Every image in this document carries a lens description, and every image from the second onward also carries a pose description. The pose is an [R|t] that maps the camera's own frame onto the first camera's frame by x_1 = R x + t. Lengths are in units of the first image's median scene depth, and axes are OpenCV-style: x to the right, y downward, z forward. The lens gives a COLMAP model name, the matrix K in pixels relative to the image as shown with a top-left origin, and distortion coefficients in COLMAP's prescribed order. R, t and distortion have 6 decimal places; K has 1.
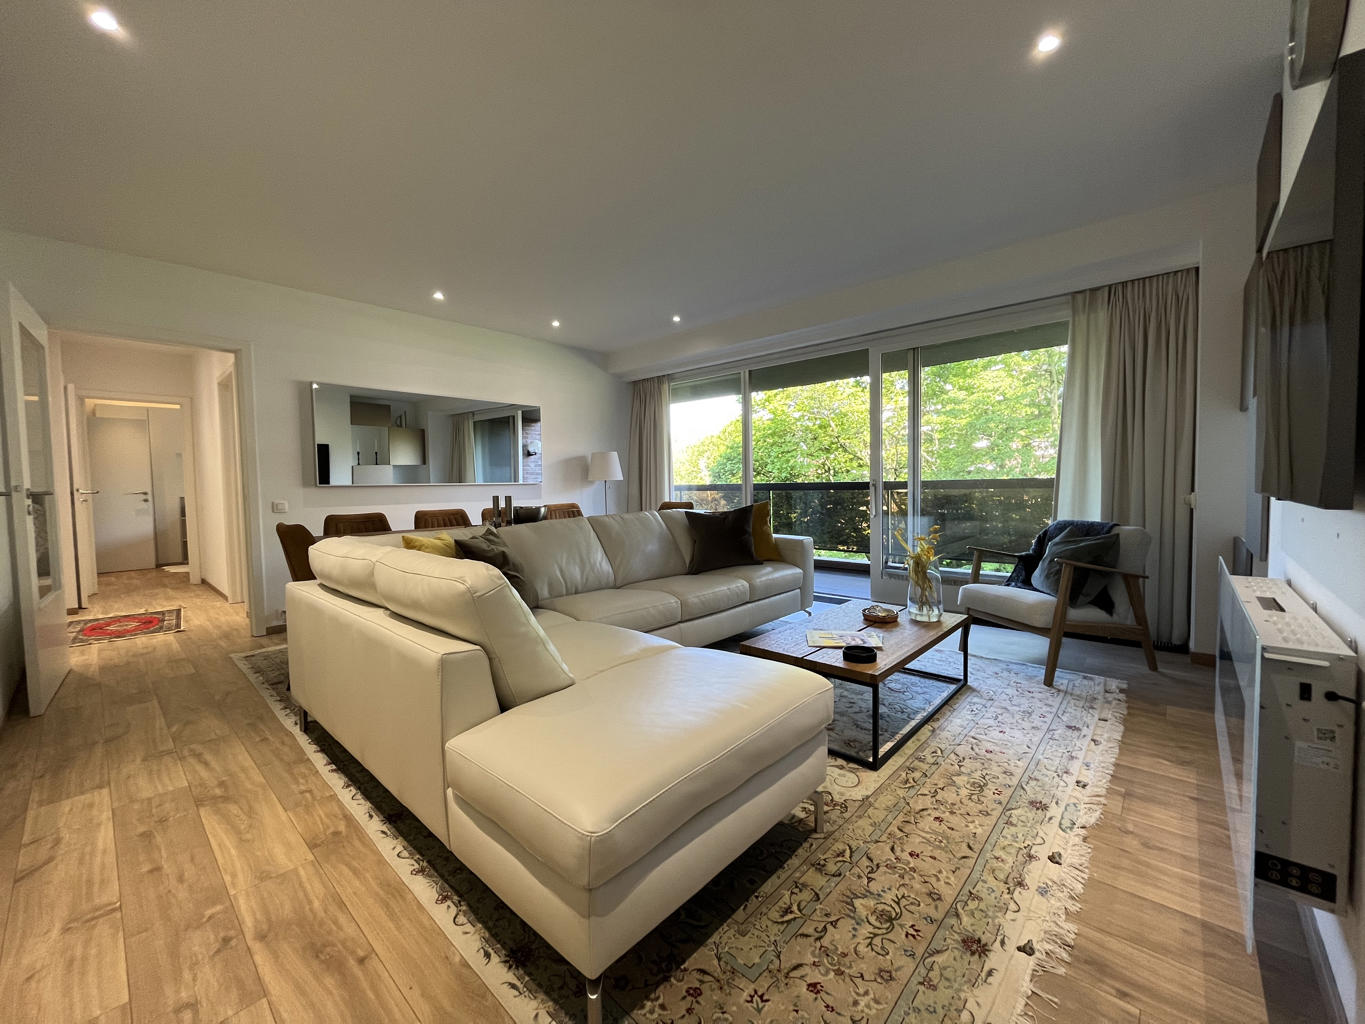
lens RADIAL K [[537.8, 0, 682.5], [0, 537.8, 512.0], [0, 0, 1]] dist [0.000177, 0.000079]
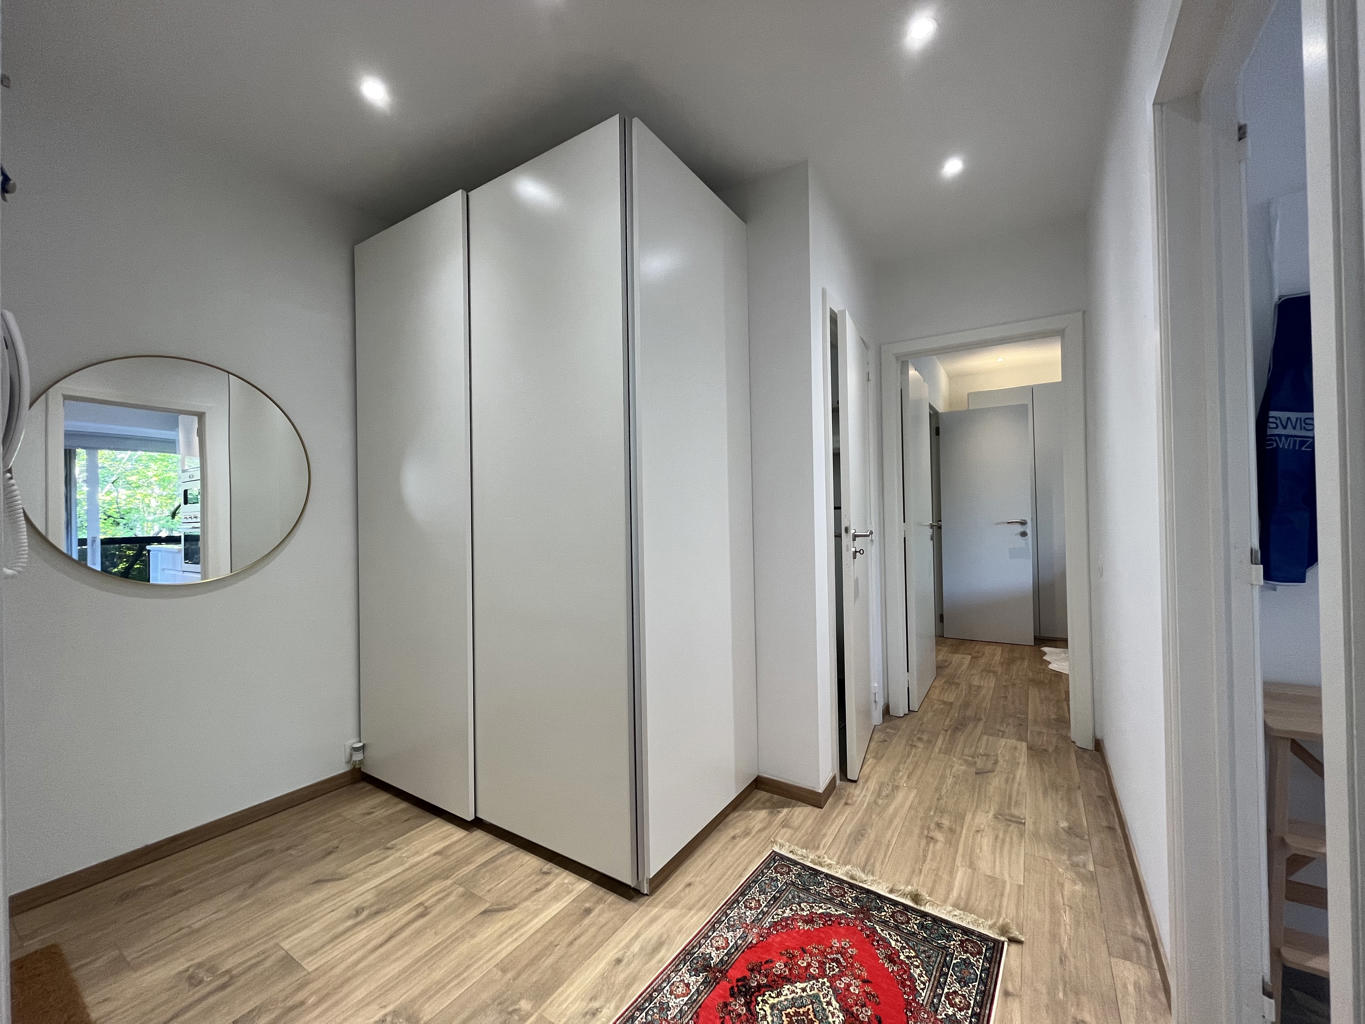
lens RADIAL K [[547.7, 0, 682.5], [0, 547.7, 512.0], [0, 0, 1]] dist [-0.002401, 0.000246]
pose [[0.167460, 0.013484, -0.985787, -0.439433], [-0.042487, 0.999076, 0.006448, -0.034123], [0.984963, 0.040803, 0.167878, 0.503122]]
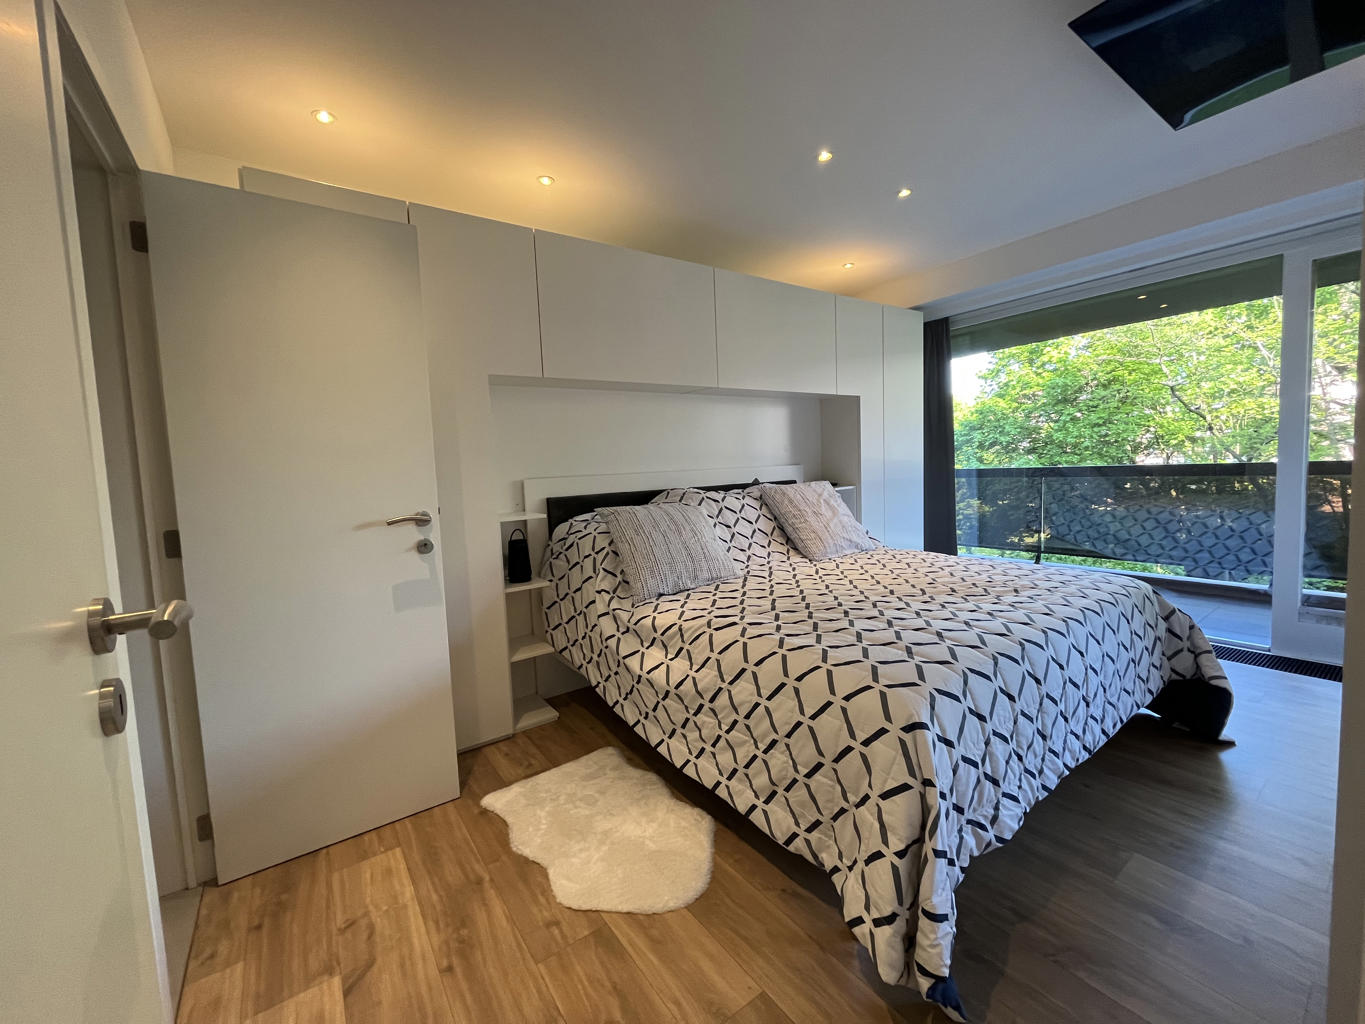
lens RADIAL K [[547.7, 0, 682.5], [0, 547.7, 512.0], [0, 0, 1]] dist [-0.002401, 0.000246]
pose [[0.976059, 0.007564, -0.217373, -0.817300], [-0.002408, 0.999710, 0.023974, -0.044329], [0.217491, -0.022877, 0.975794, 0.769899]]
